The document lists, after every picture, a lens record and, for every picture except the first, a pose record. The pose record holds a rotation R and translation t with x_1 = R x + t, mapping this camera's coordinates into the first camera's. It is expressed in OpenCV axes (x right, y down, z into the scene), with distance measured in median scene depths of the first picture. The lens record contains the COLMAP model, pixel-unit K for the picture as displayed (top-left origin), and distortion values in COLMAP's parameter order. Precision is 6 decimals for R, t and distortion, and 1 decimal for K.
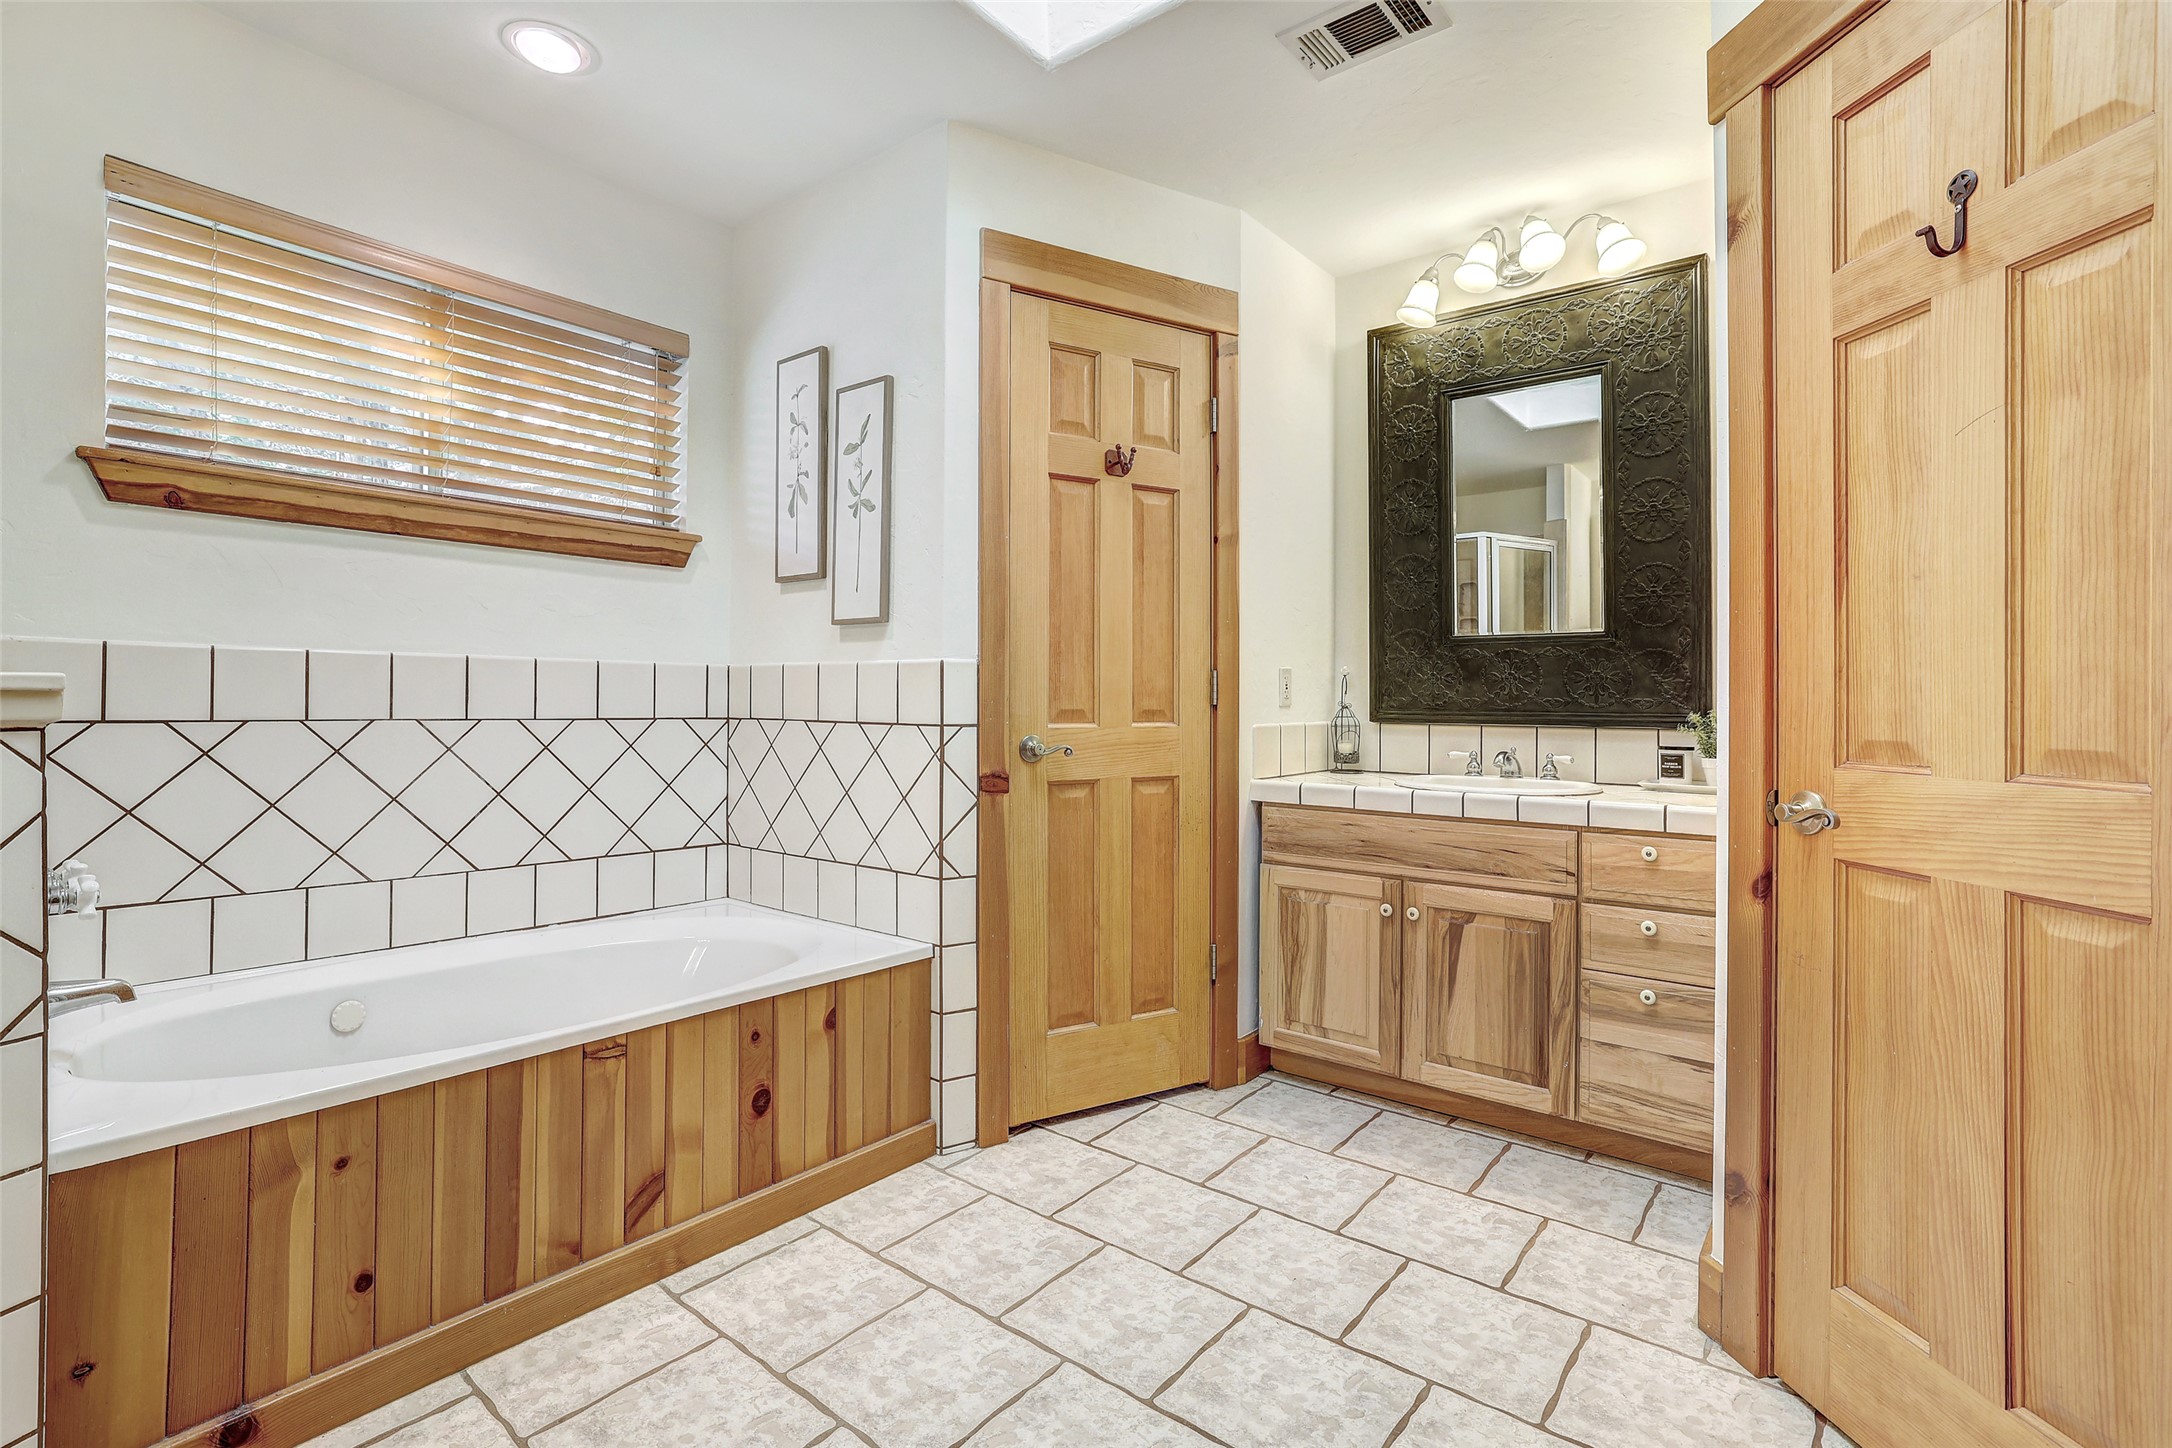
lens RADIAL K [[1021.1, 0, 1107.6], [0, 1021.1, 691.3], [0, 0, 1]] dist [-0.005088, 0.003517]
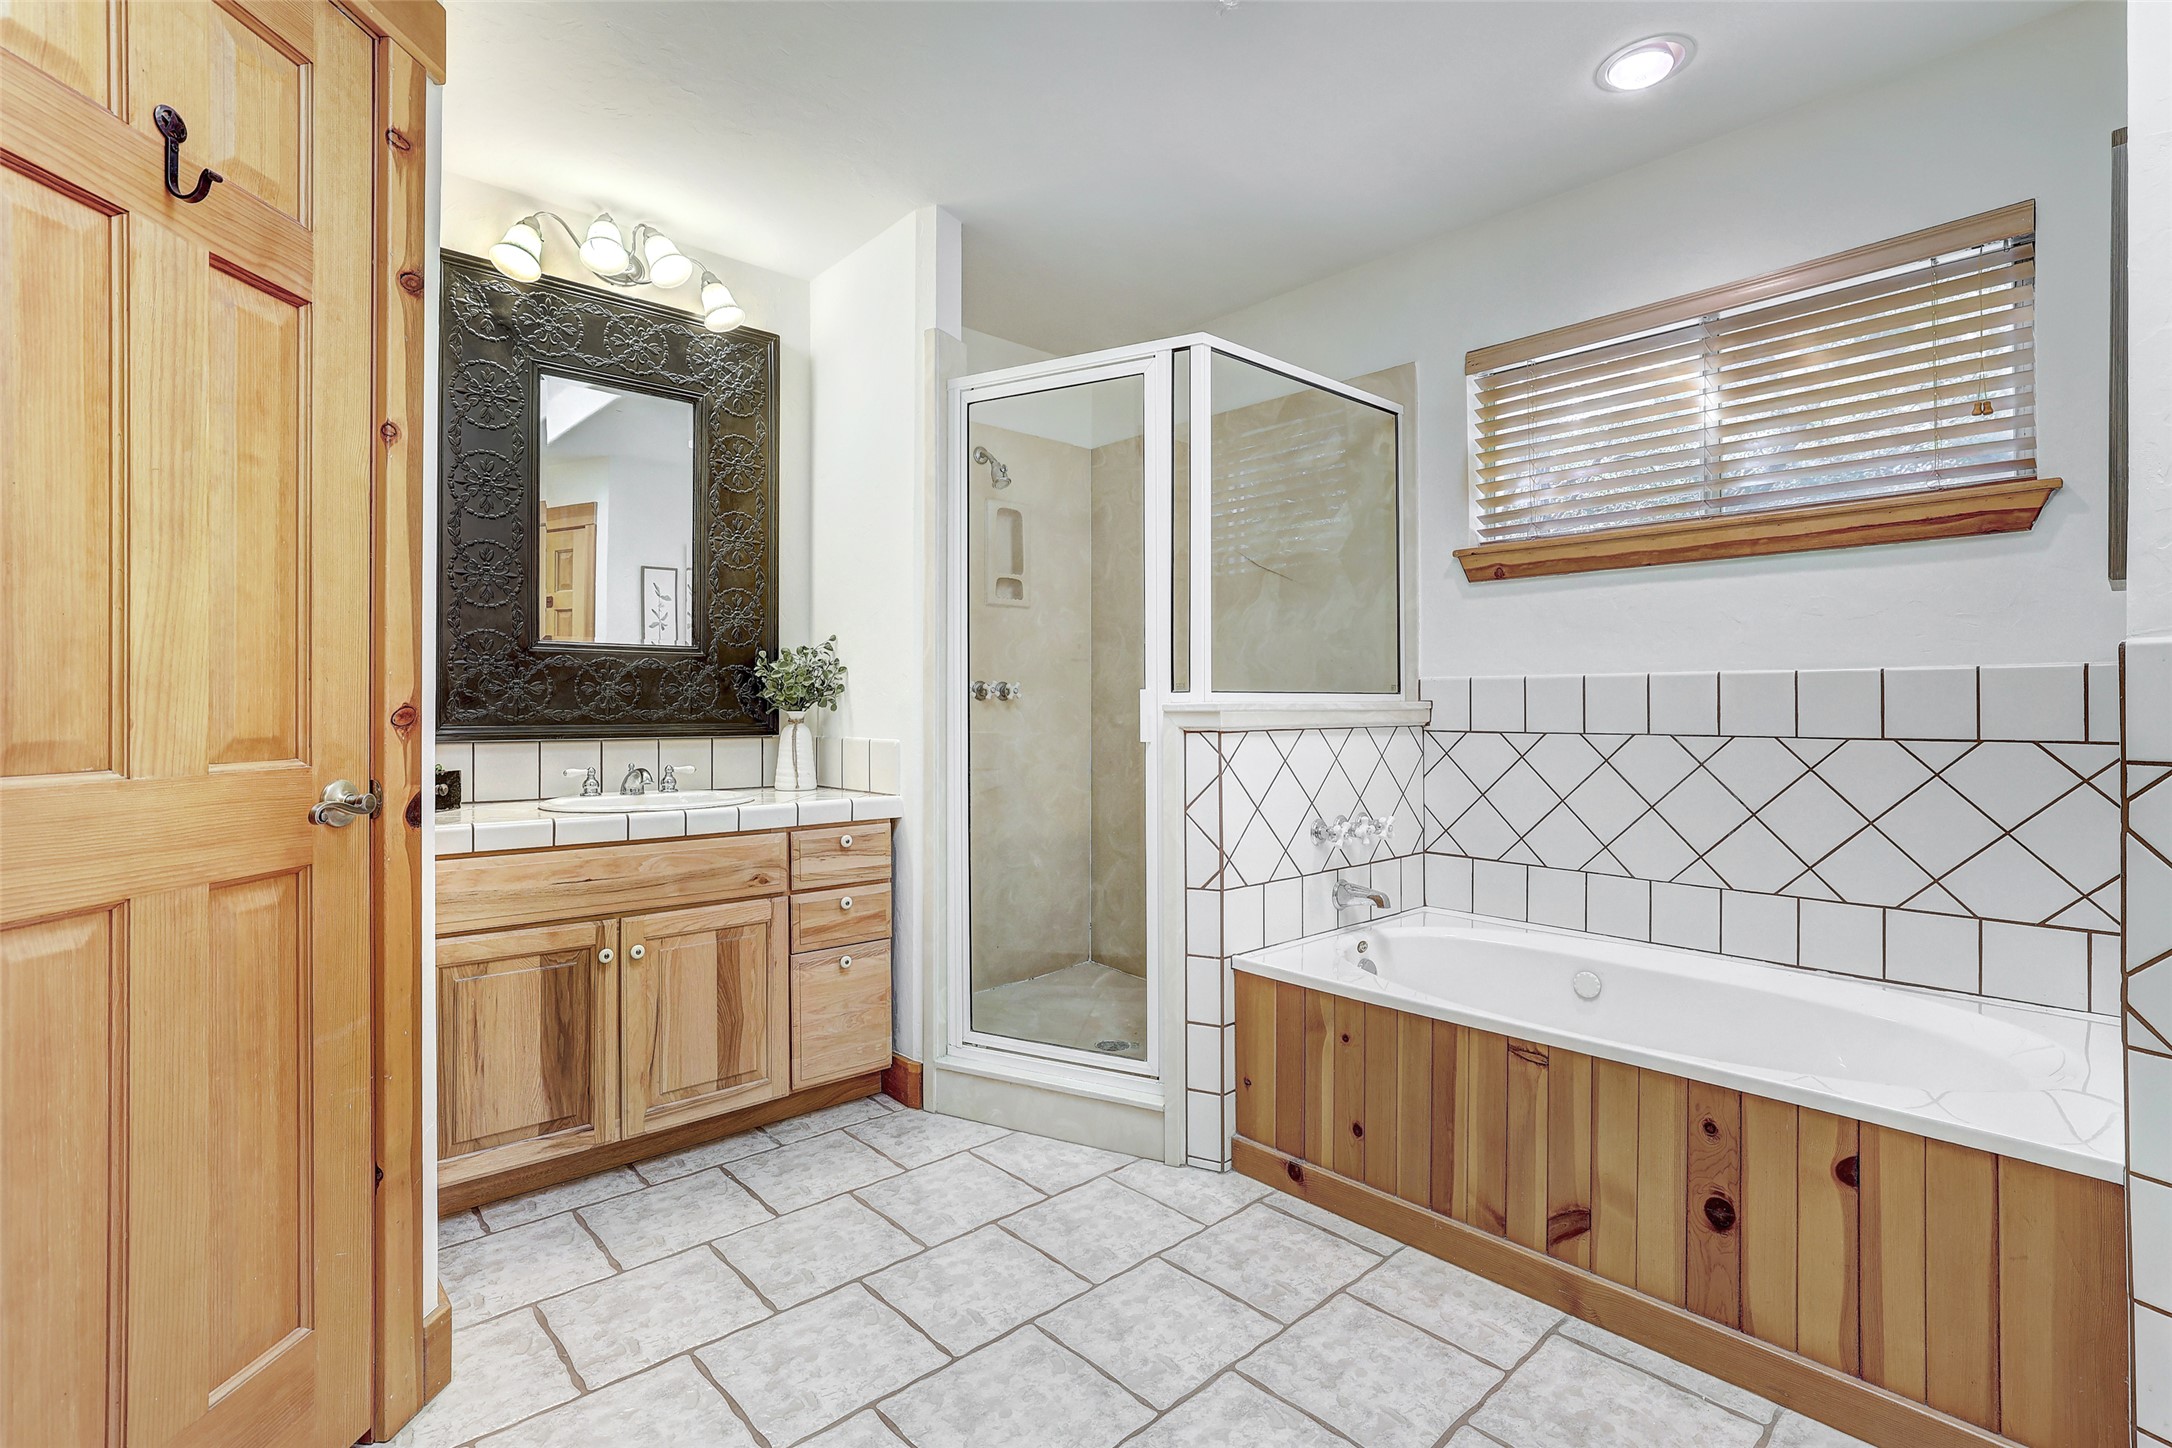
lens RADIAL K [[1021.1, 0, 1088.0], [0, 1021.1, 716.3], [0, 0, 1]] dist [-0.005088, 0.003517]
pose [[-0.154172, -0.004706, -0.988033, 0.551466], [0.006500, 0.999962, -0.005777, 0.012015], [0.988023, -0.007313, -0.154135, 0.656282]]
